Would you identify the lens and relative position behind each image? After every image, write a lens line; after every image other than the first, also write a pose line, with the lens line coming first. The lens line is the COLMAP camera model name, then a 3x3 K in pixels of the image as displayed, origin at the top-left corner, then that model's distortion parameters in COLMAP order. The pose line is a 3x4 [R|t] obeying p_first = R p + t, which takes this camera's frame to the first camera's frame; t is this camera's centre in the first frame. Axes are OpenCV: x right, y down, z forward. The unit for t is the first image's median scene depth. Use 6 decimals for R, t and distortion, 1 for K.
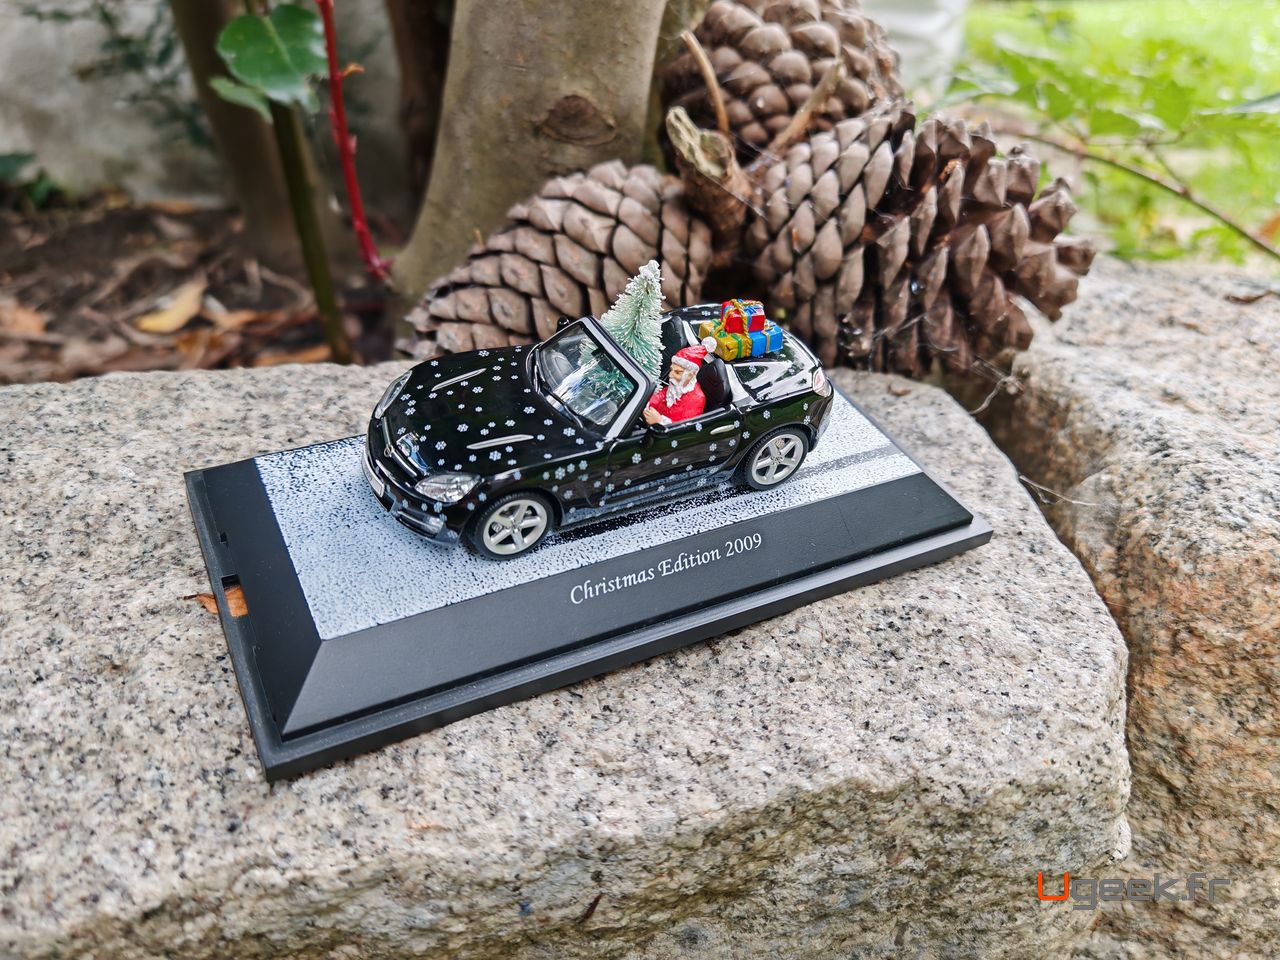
lens RADIAL K [[1017.0, 0, 633.6], [0, 1017.0, 507.8], [0, 0, 1]] dist [0.034120, -0.074900]
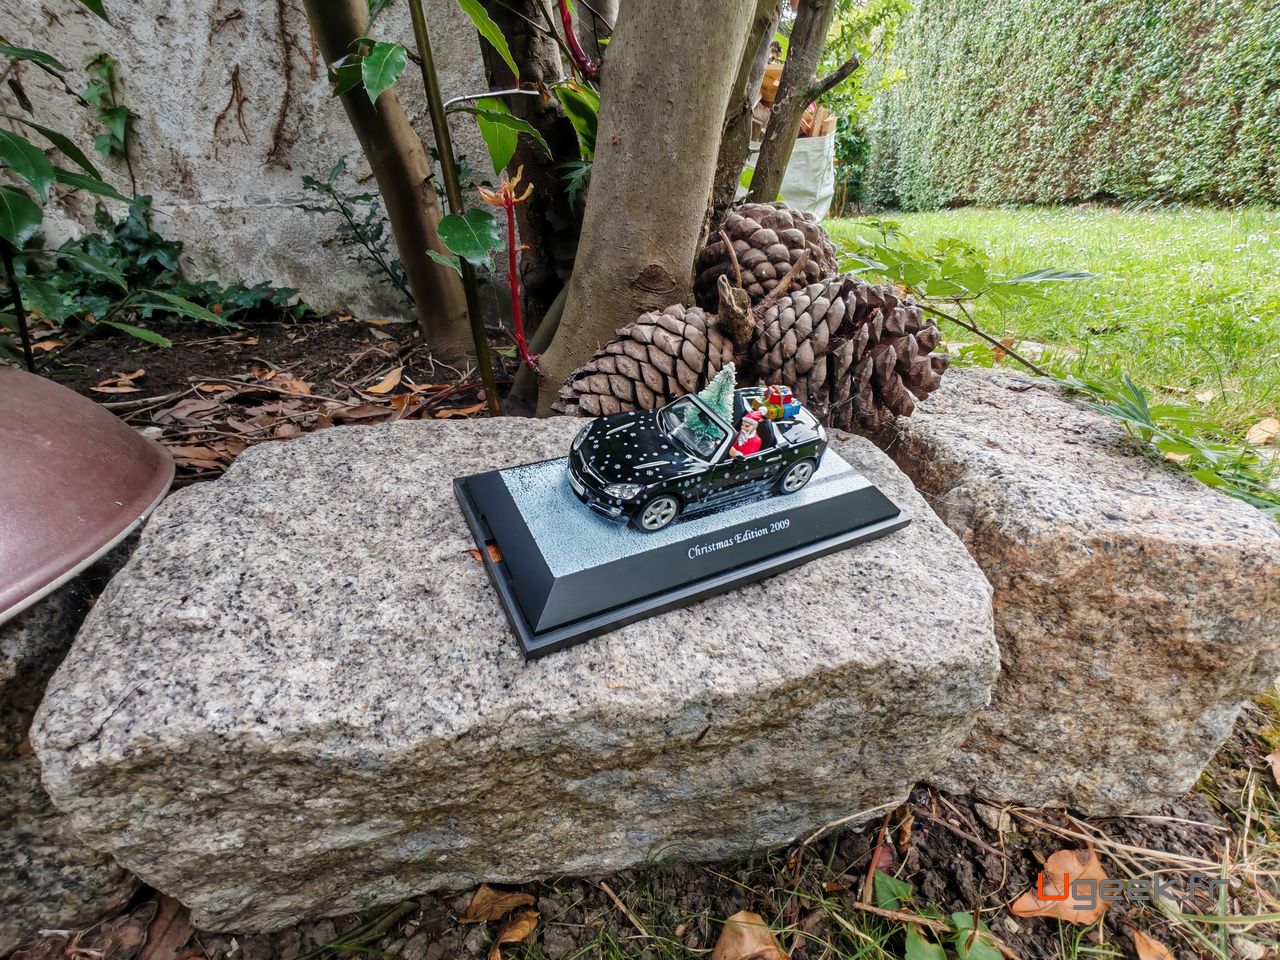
lens RADIAL K [[582.5, 0, 651.8], [0, 582.5, 498.0], [0, 0, 1]] dist [-0.000588, -0.000969]
pose [[0.999648, 0.015454, 0.021544, -0.131965], [-0.015398, 0.999878, -0.002783, -0.004885], [-0.021584, 0.002451, 0.999764, 0.005456]]
